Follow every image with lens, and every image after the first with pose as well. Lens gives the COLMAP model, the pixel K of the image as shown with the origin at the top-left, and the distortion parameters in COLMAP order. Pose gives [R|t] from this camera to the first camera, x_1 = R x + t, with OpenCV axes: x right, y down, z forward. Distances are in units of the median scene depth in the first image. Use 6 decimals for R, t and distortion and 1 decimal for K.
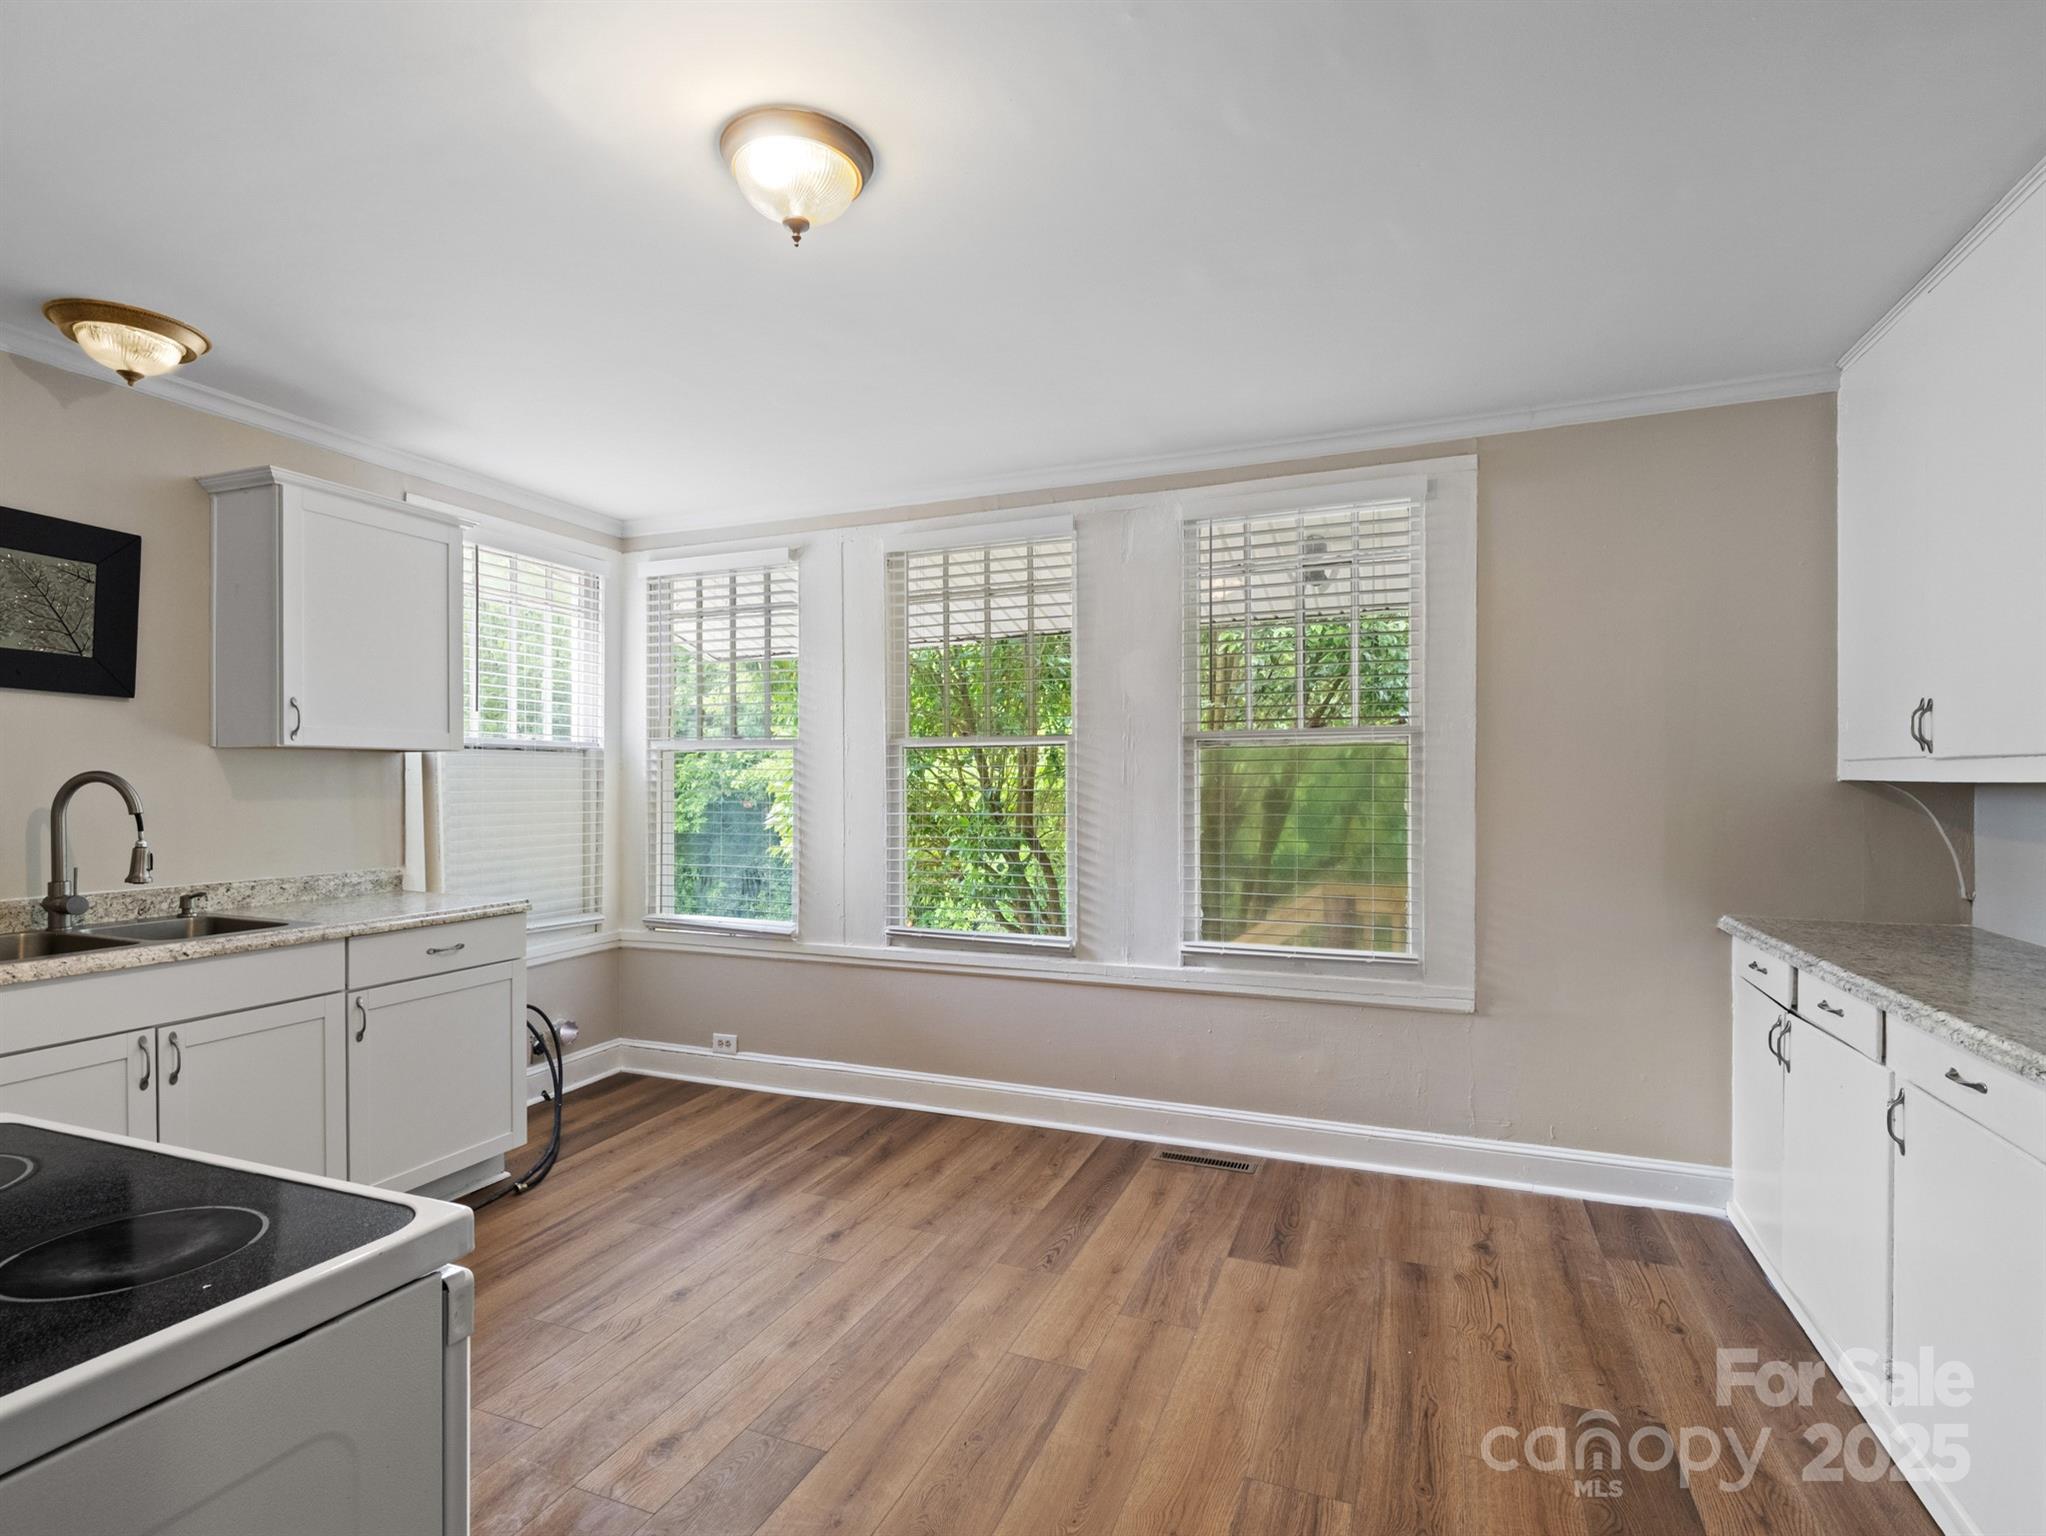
lens RADIAL K [[1042.8, 0, 1023.0], [0, 1042.8, 768.0], [0, 0, 1]] dist [0.002984, -0.000288]
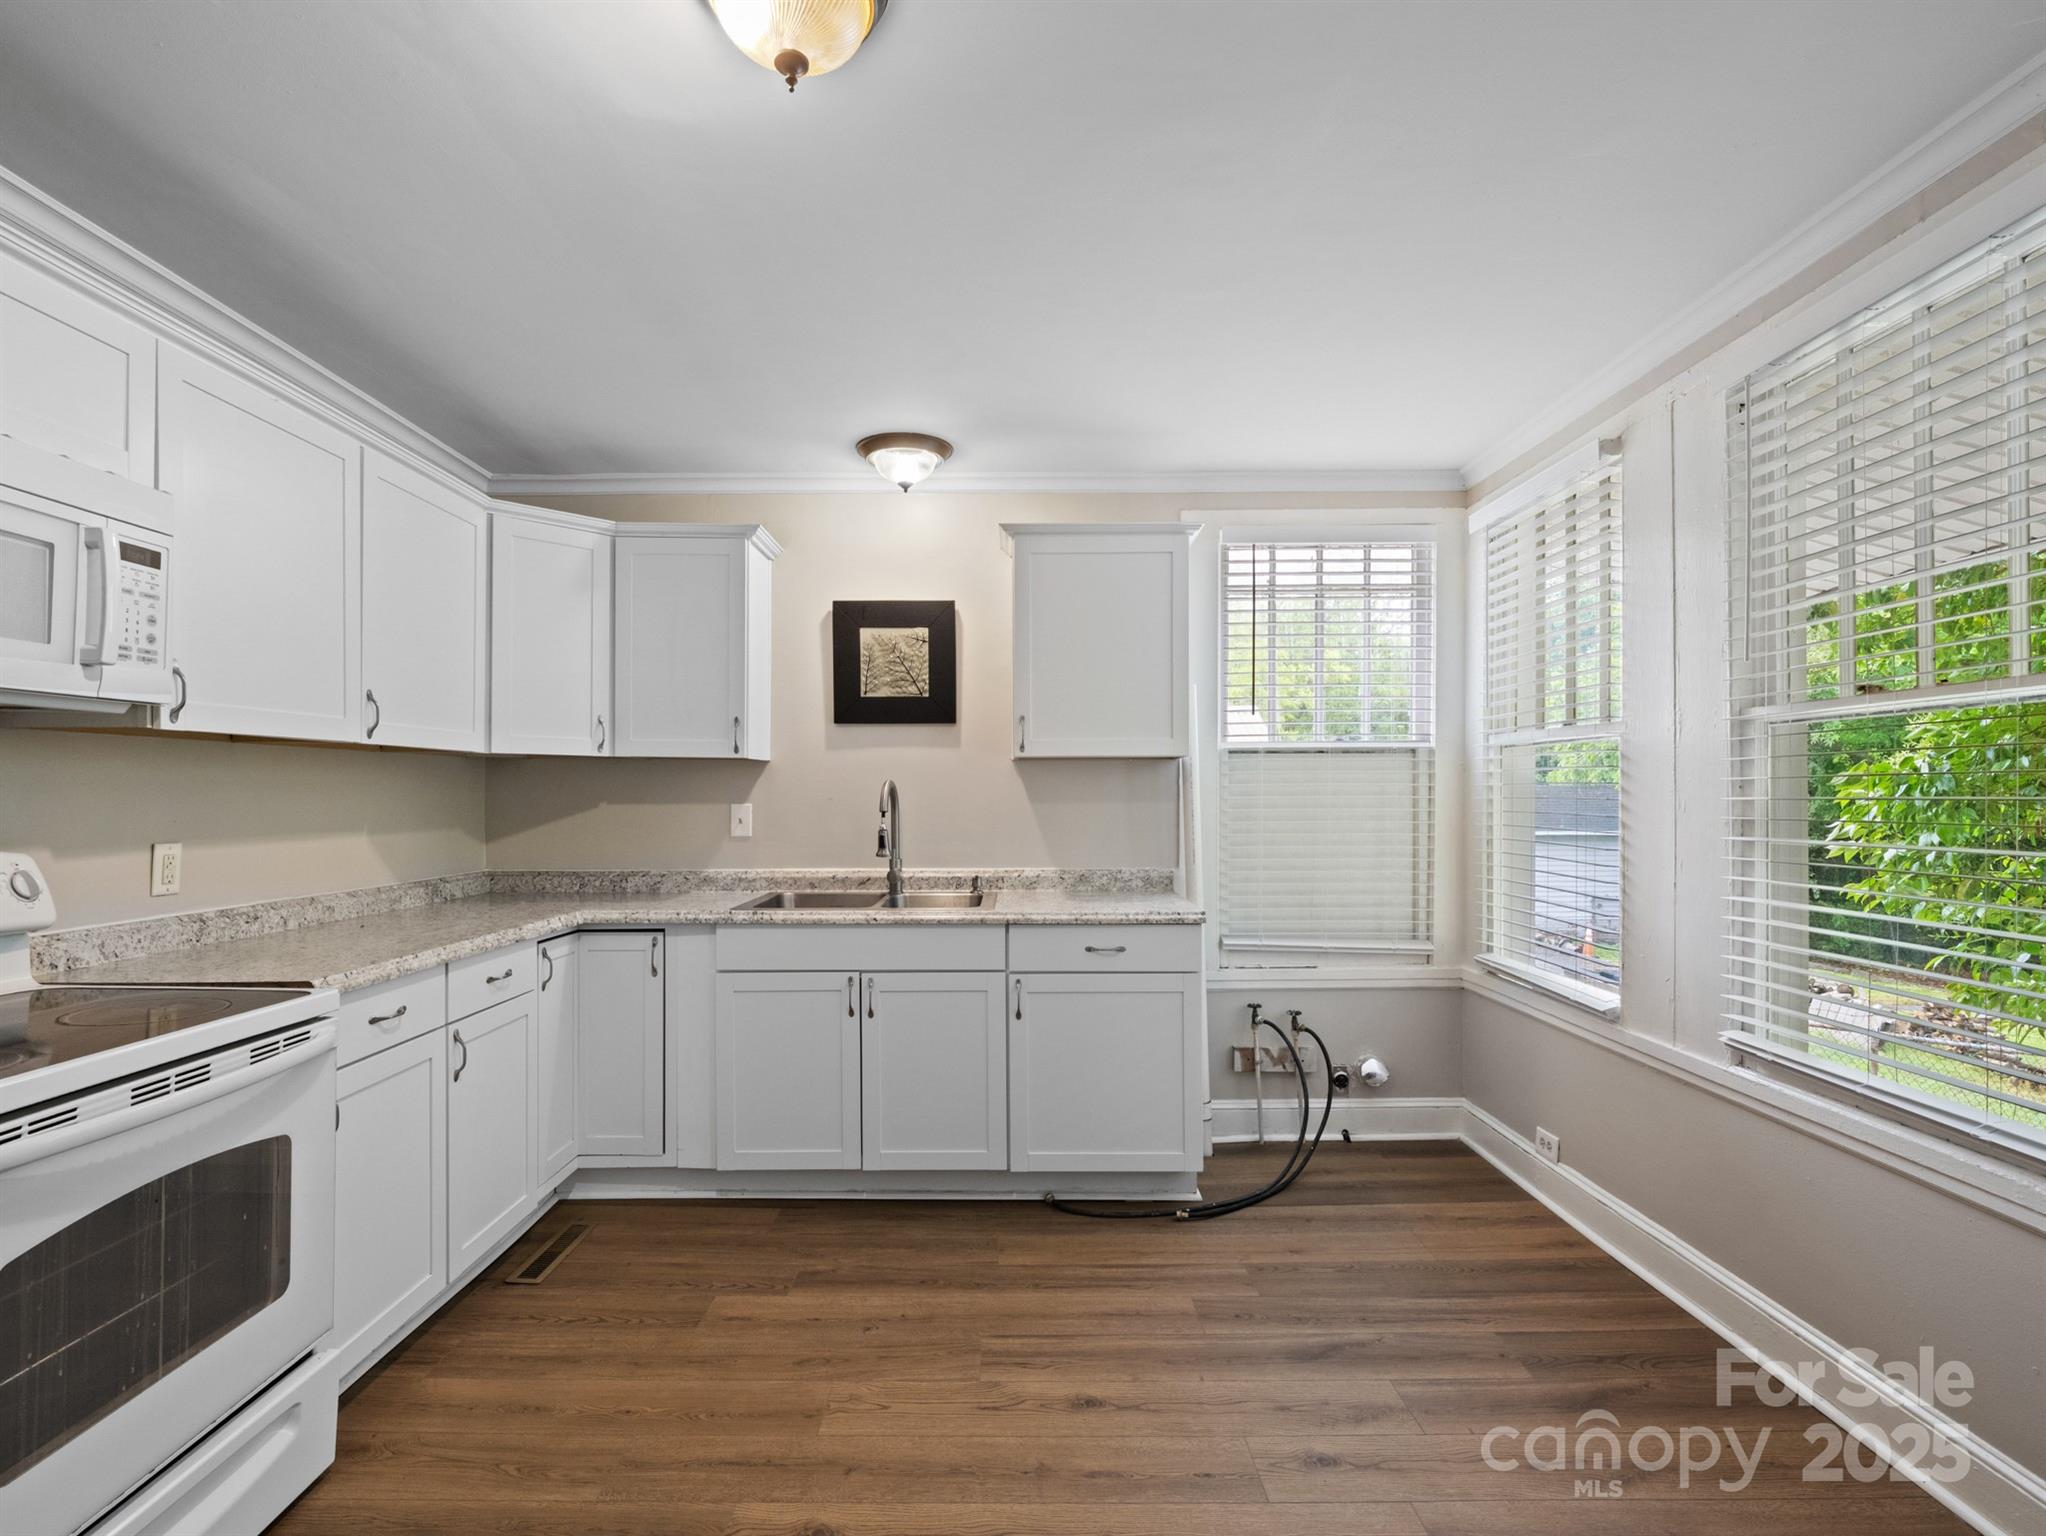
lens RADIAL K [[1009.4, 0, 1002.8], [0, 1009.4, 782.9], [0, 0, 1]] dist [-0.000285, -0.000363]
pose [[0.355678, -0.011799, -0.934534, 0.282468], [0.014380, 0.999871, -0.007151, 0.013287], [0.934498, -0.010896, 0.355802, 0.465880]]
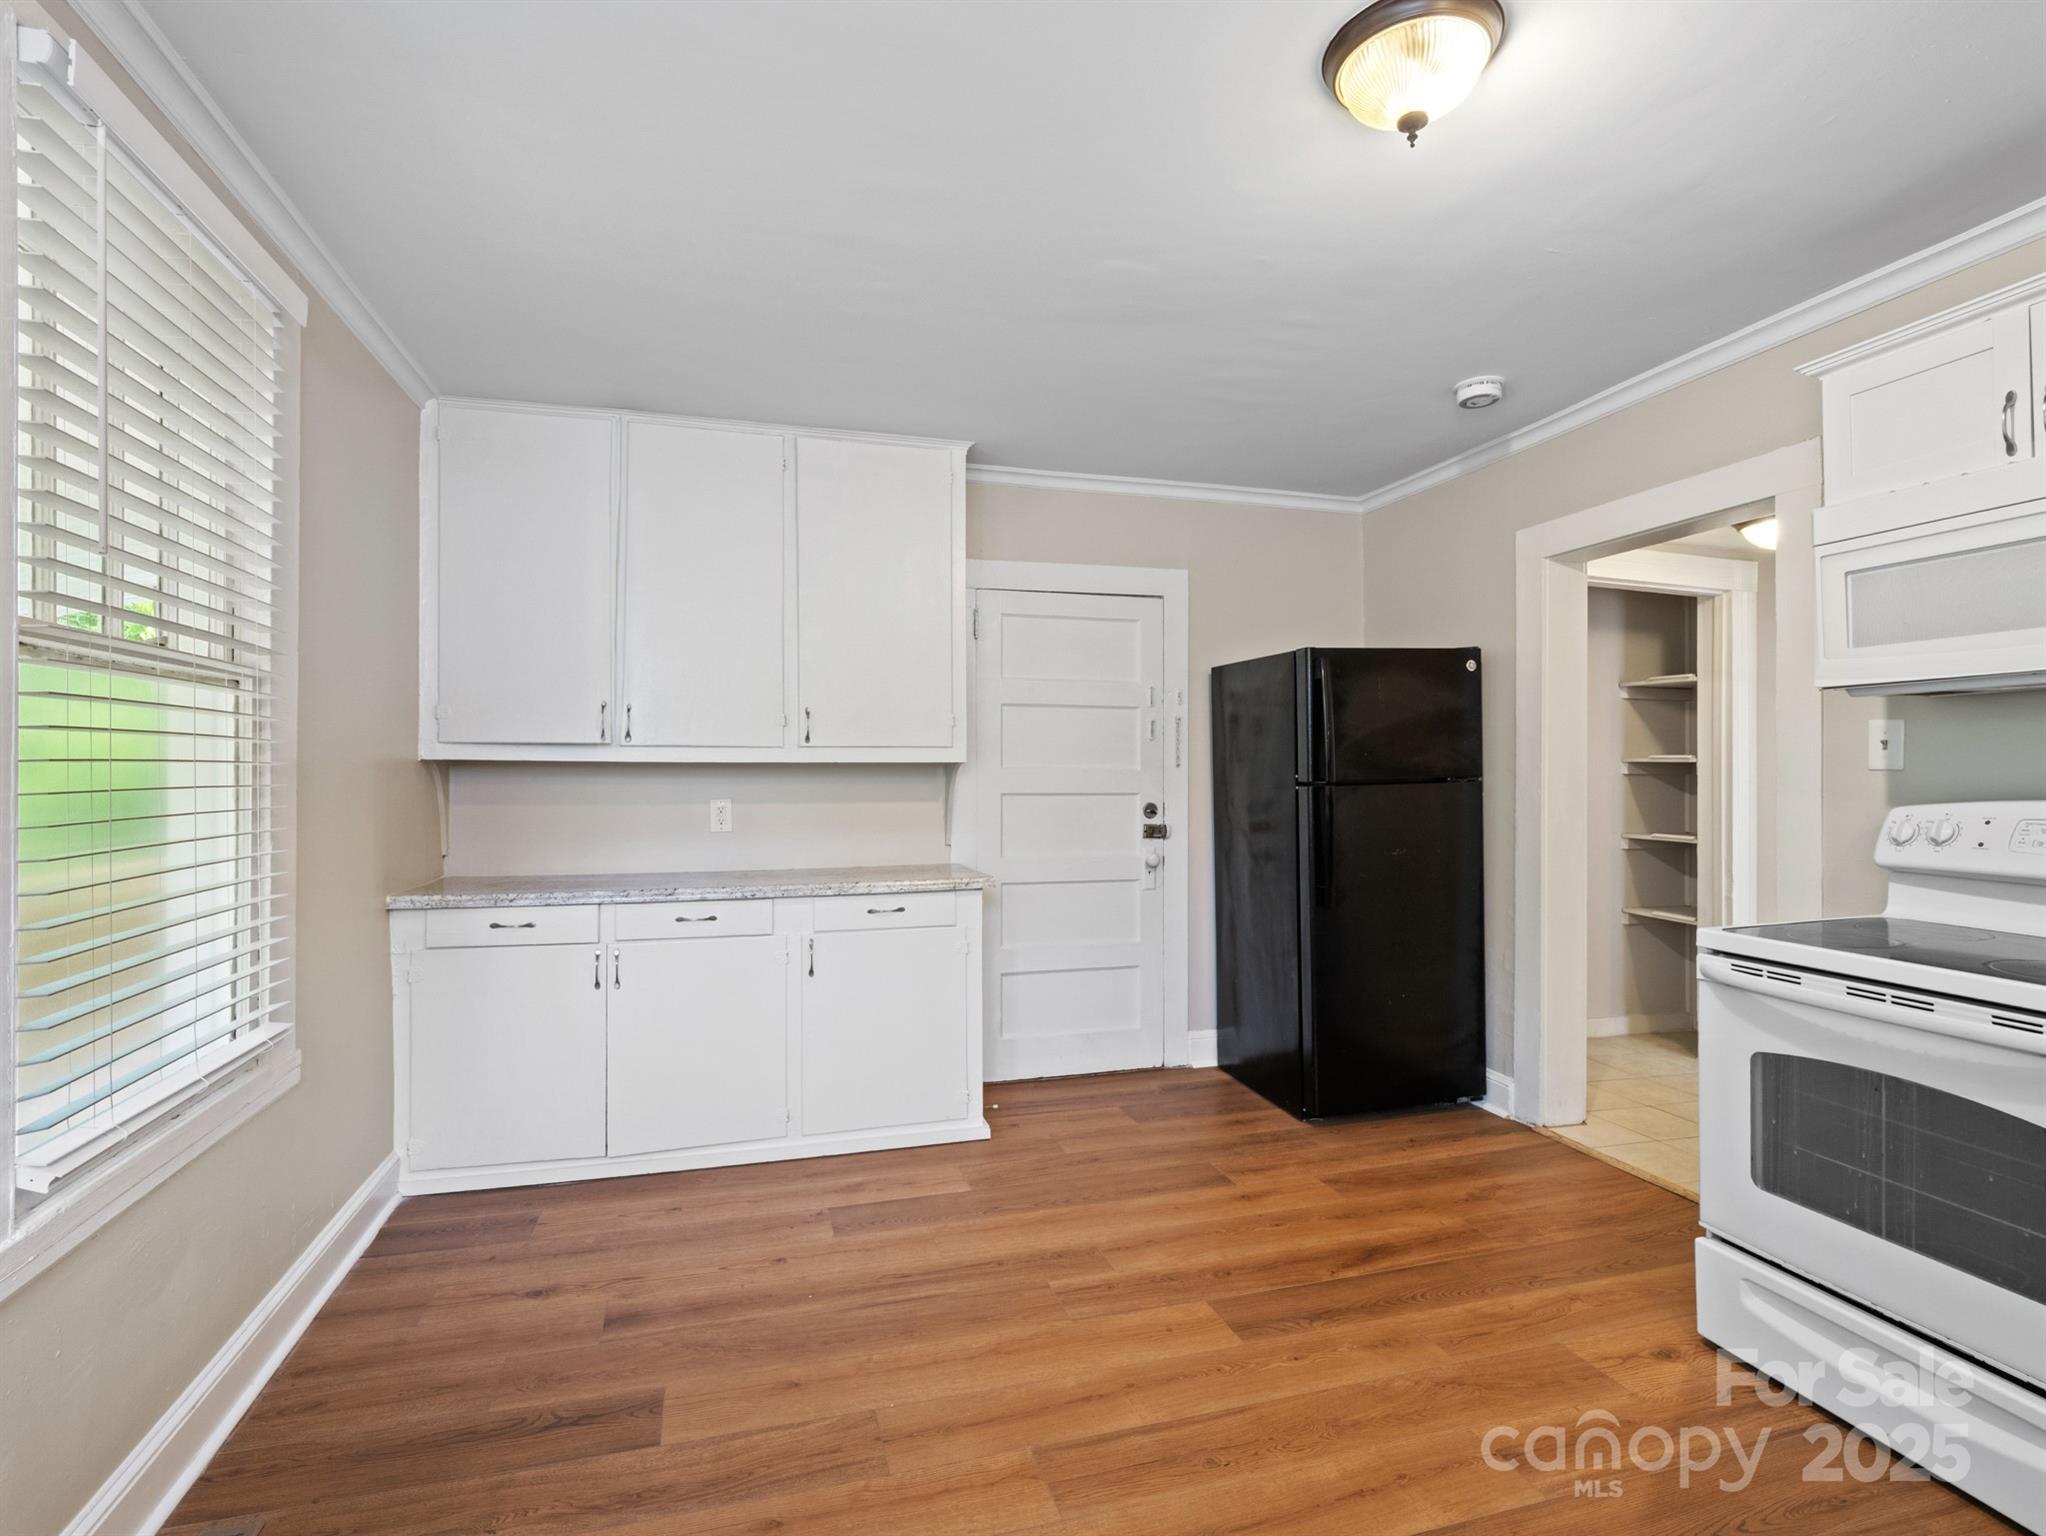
lens RADIAL K [[987.7, 0, 1022.7], [0, 987.7, 751.4], [0, 0, 1]] dist [-0.002368, -0.000367]
pose [[-0.607786, 0.014429, 0.793969, -0.358530], [-0.011004, 0.999586, -0.026590, 0.023031], [-0.794024, -0.024898, -0.607376, 0.935273]]
